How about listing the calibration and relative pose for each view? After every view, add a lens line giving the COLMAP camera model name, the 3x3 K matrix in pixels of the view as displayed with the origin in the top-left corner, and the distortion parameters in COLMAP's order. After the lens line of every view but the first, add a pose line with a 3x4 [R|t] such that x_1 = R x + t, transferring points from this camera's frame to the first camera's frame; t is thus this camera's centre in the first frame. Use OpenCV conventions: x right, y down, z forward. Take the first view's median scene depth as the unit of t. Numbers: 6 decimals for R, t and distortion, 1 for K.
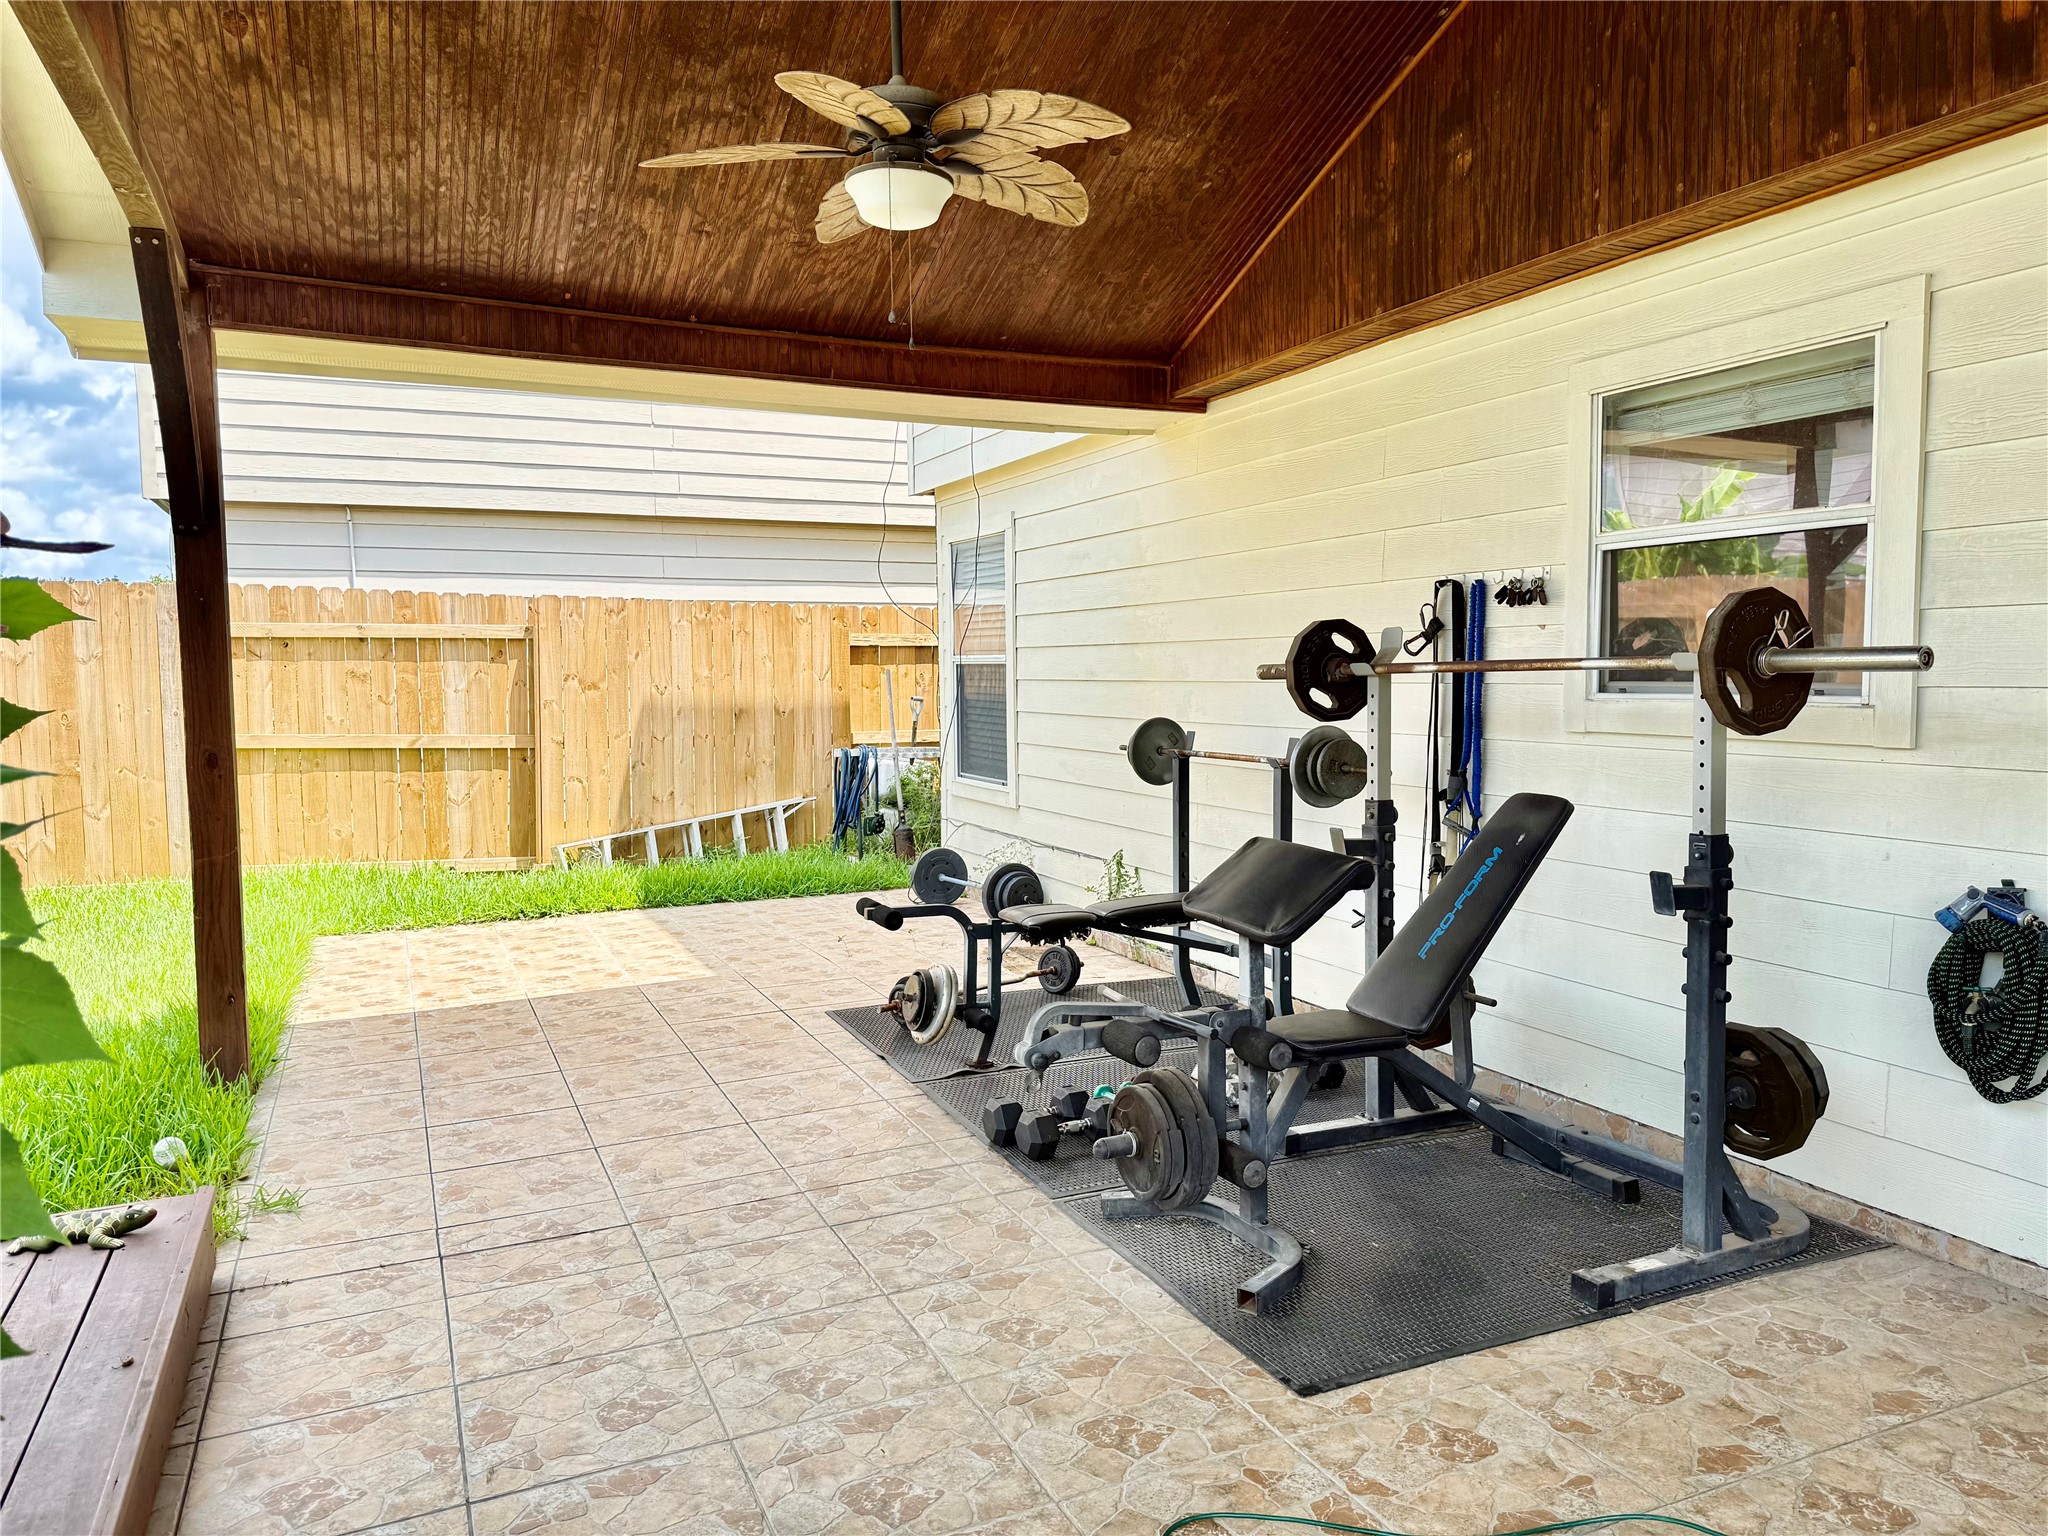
lens RADIAL K [[1452.0, 0, 990.6], [0, 1452.0, 782.9], [0, 0, 1]] dist [0.098061, 0.004232]
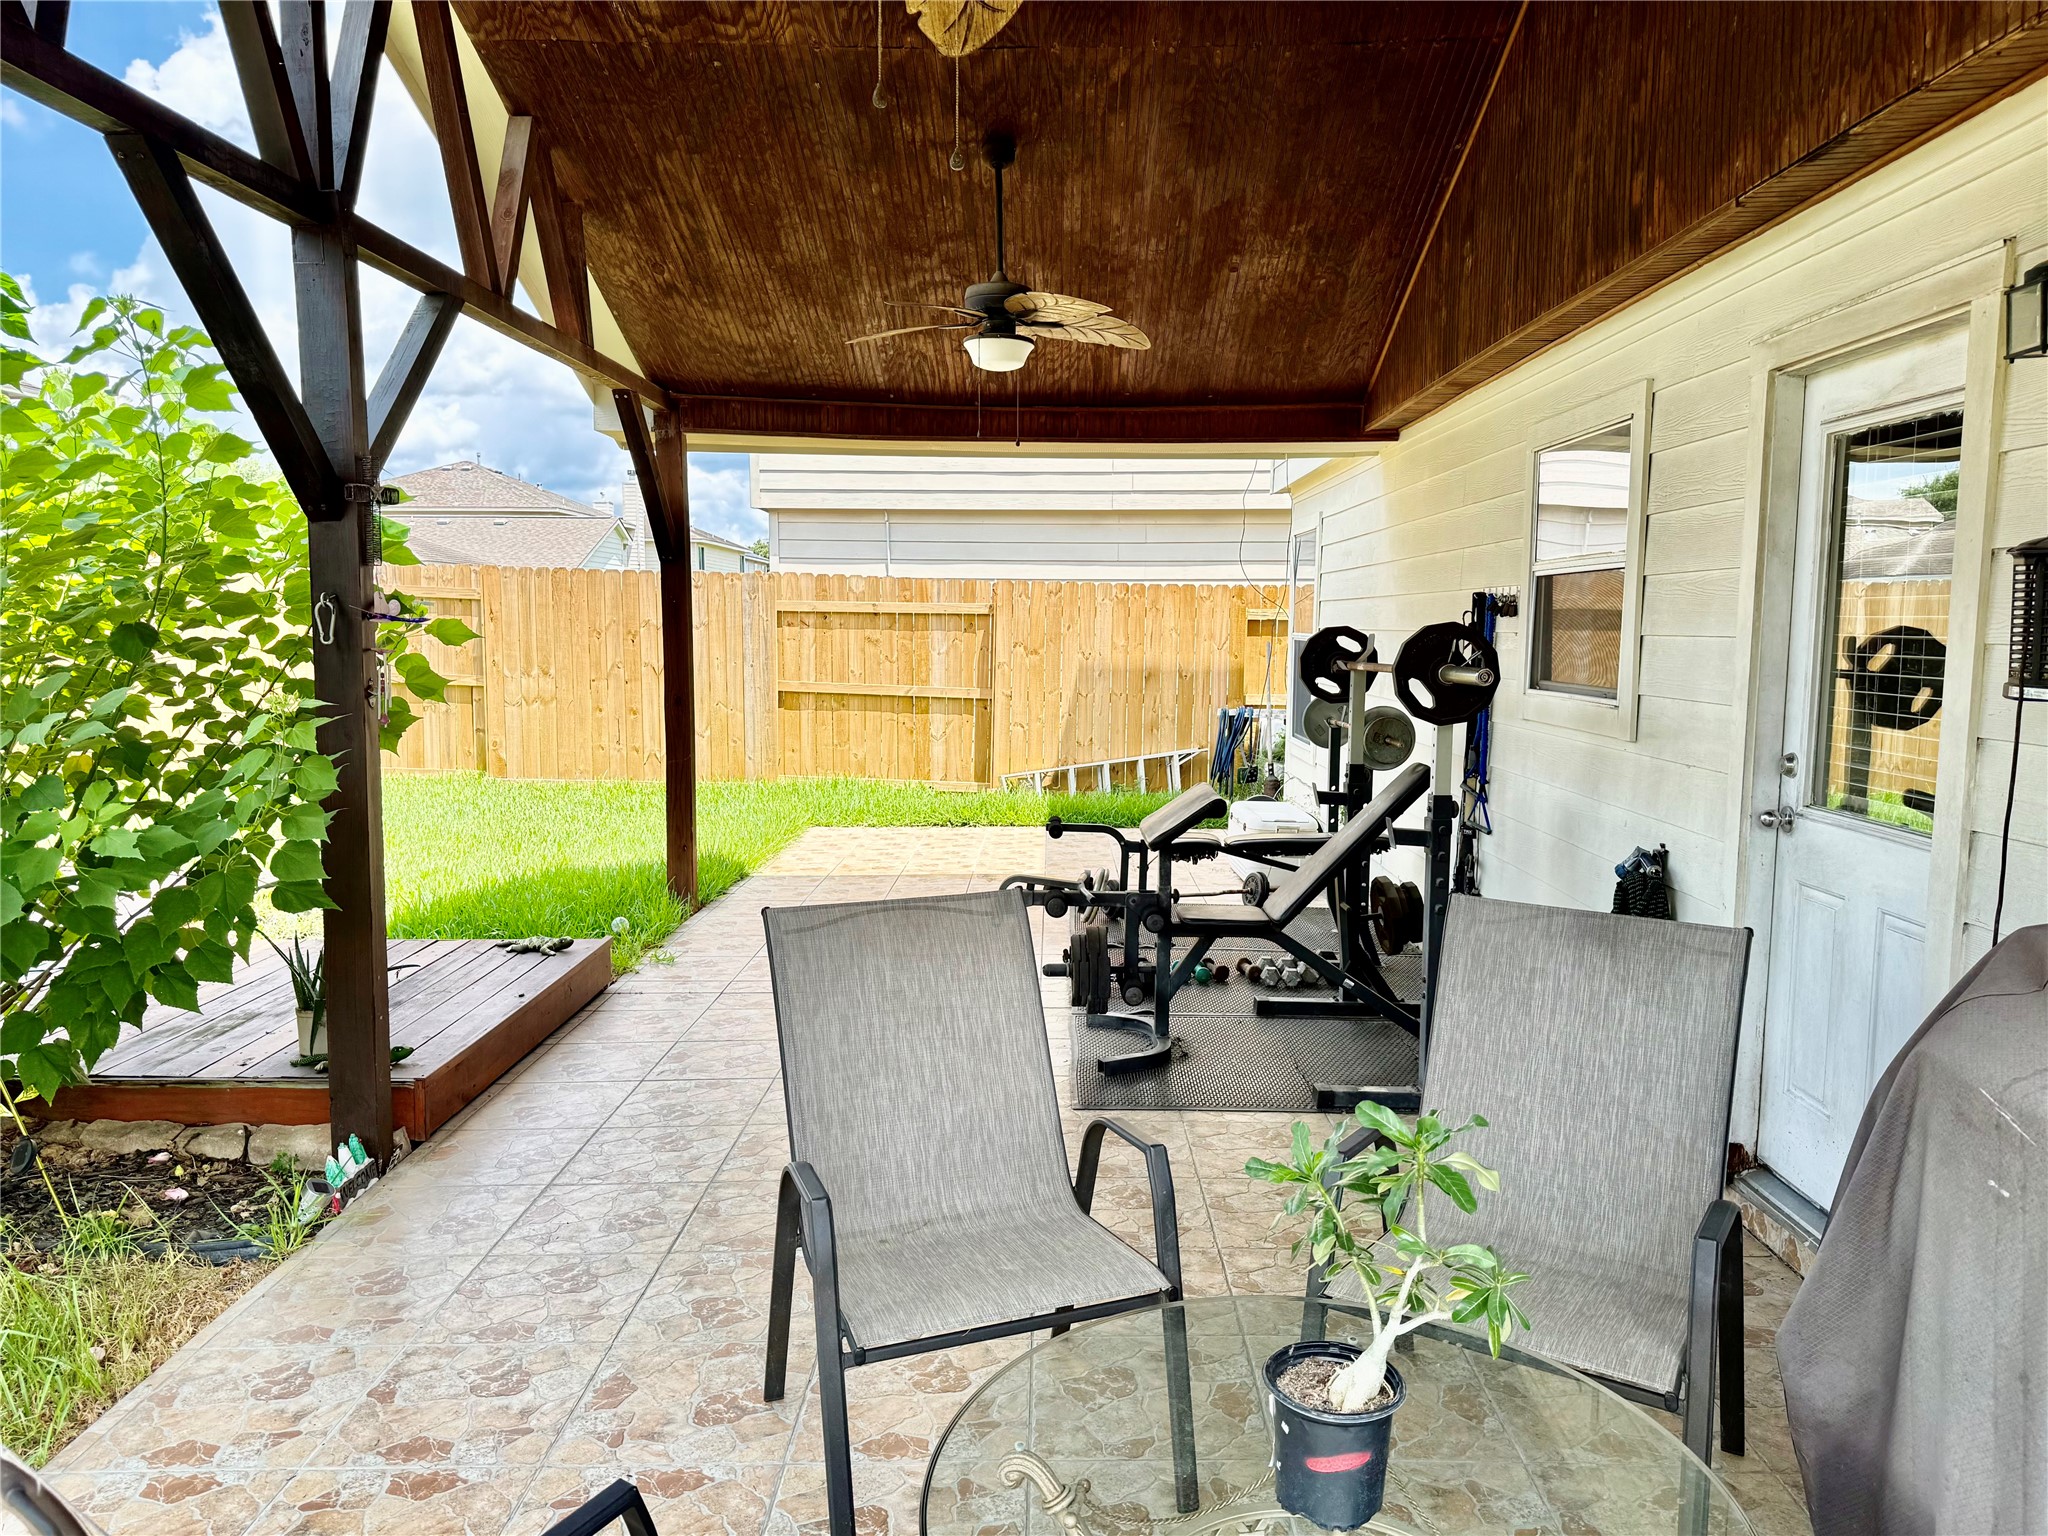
lens RADIAL K [[1447.8, 0, 1024.0], [0, 1447.8, 768.0], [0, 0, 1]] dist [0.346946, -0.000406]
pose [[0.915360, 0.056289, -0.398683, 0.372511], [-0.047561, 0.998363, 0.031757, -0.008175], [0.399818, -0.010107, 0.916539, -0.258941]]
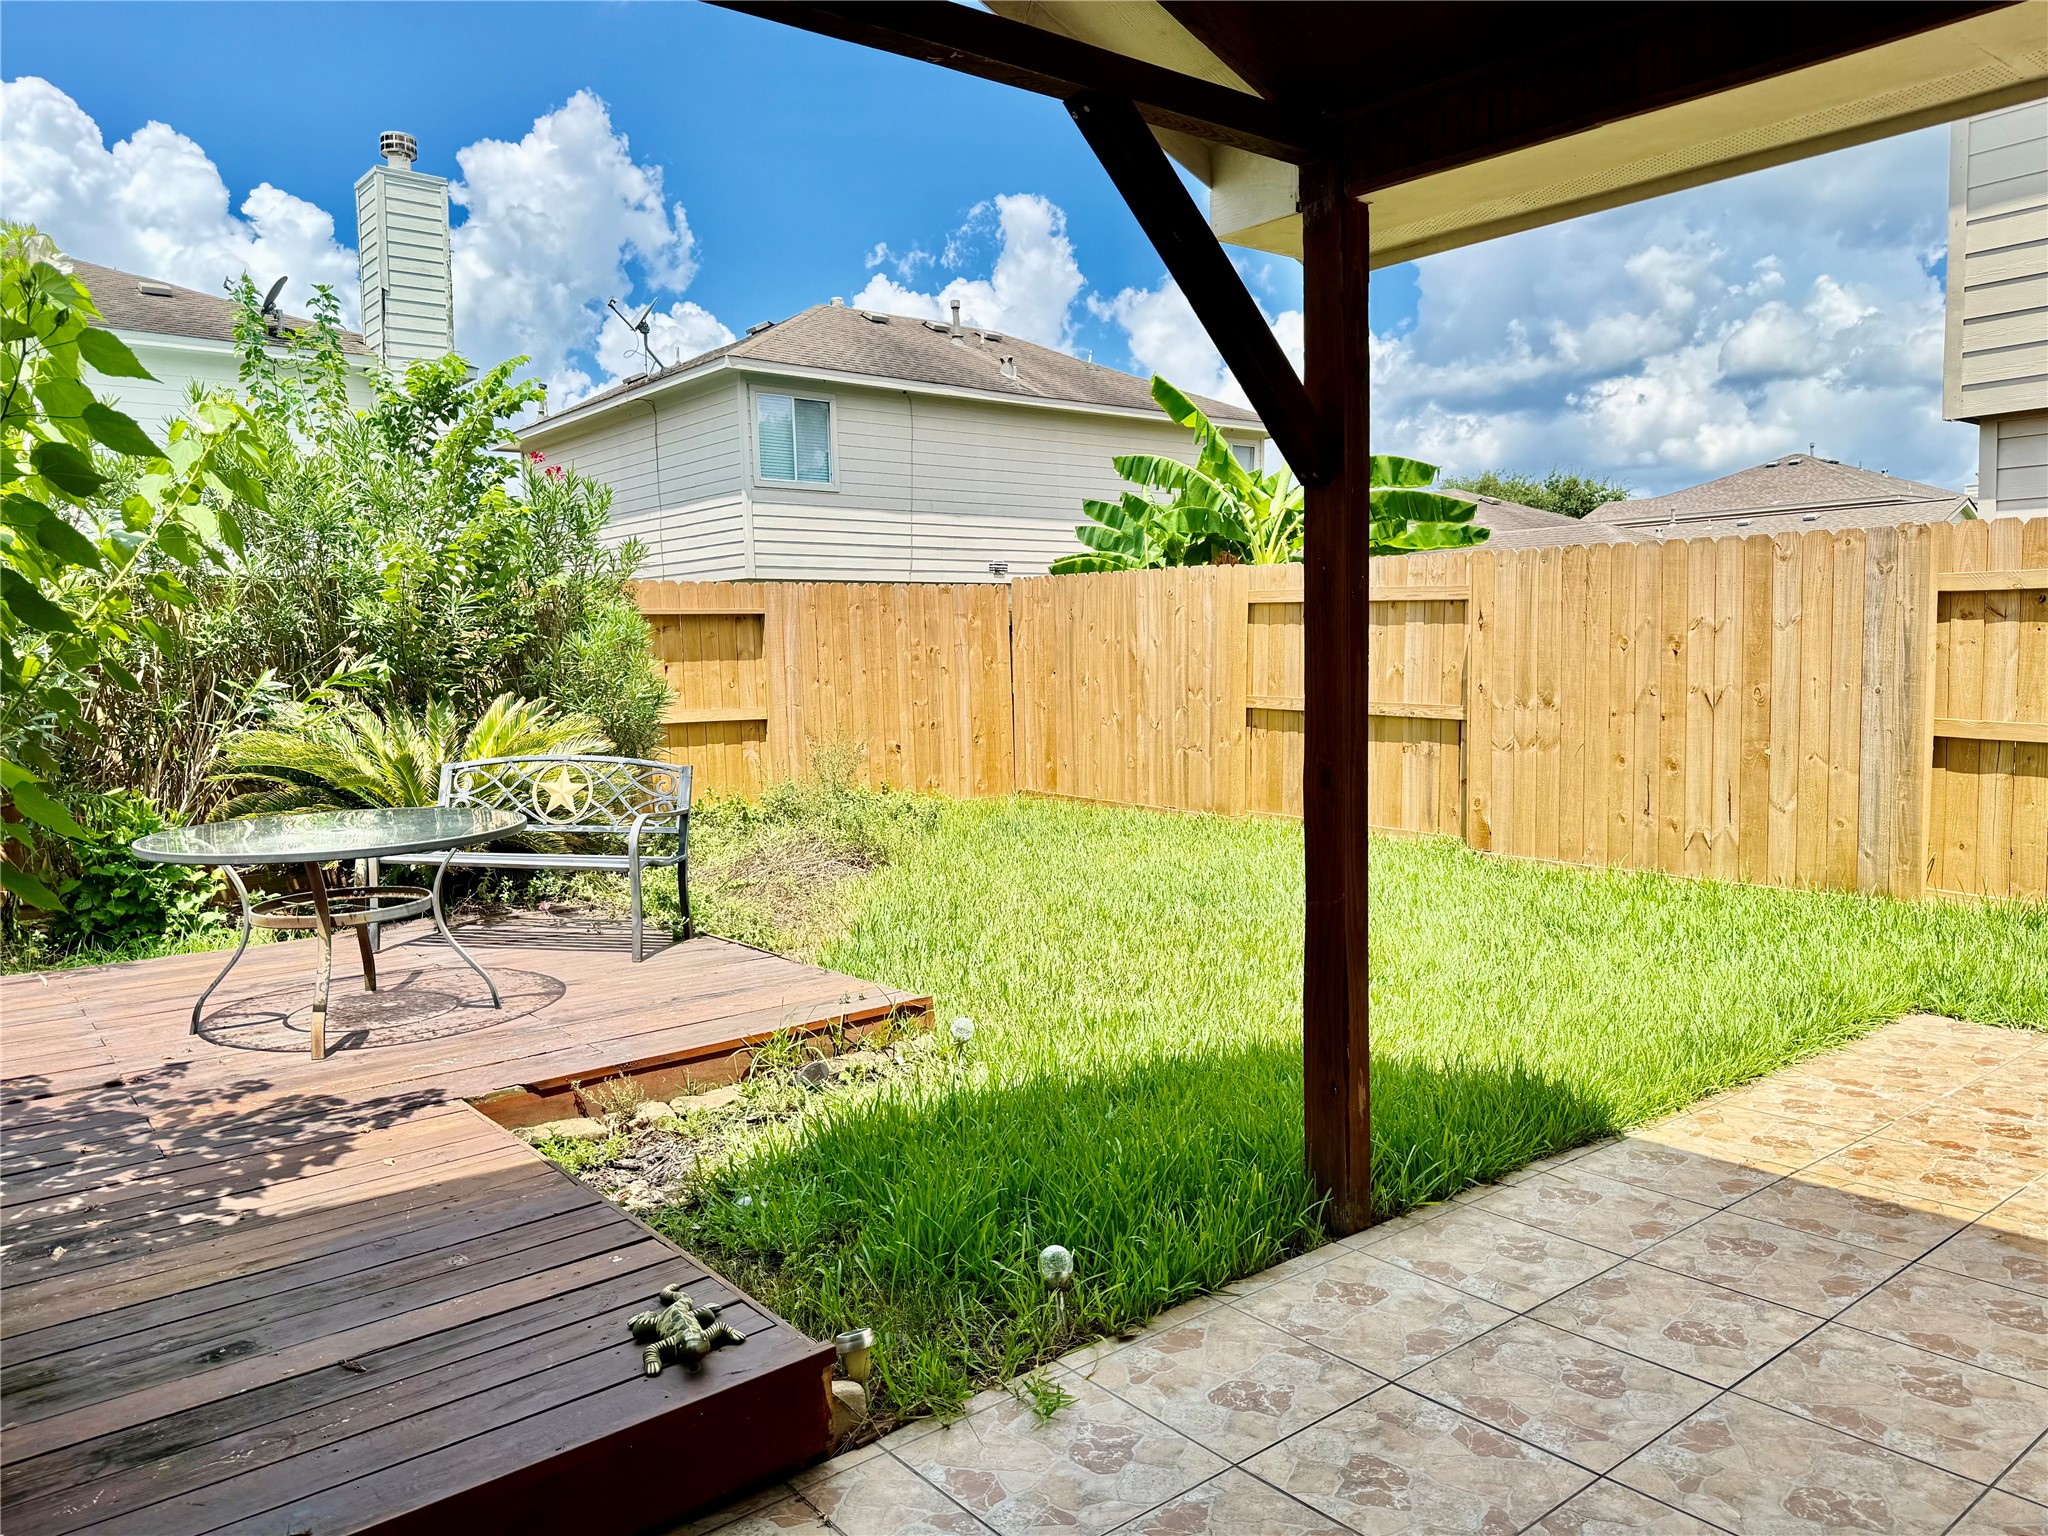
lens RADIAL K [[1473.7, 0, 1024.0], [0, 1473.7, 768.0], [0, 0, 1]] dist [-0.004815, -0.003798]
pose [[0.279773, 0.088879, -0.955943, 0.118484], [-0.063073, 0.995256, 0.074075, -0.050846], [0.957992, 0.039570, 0.284052, 0.503923]]
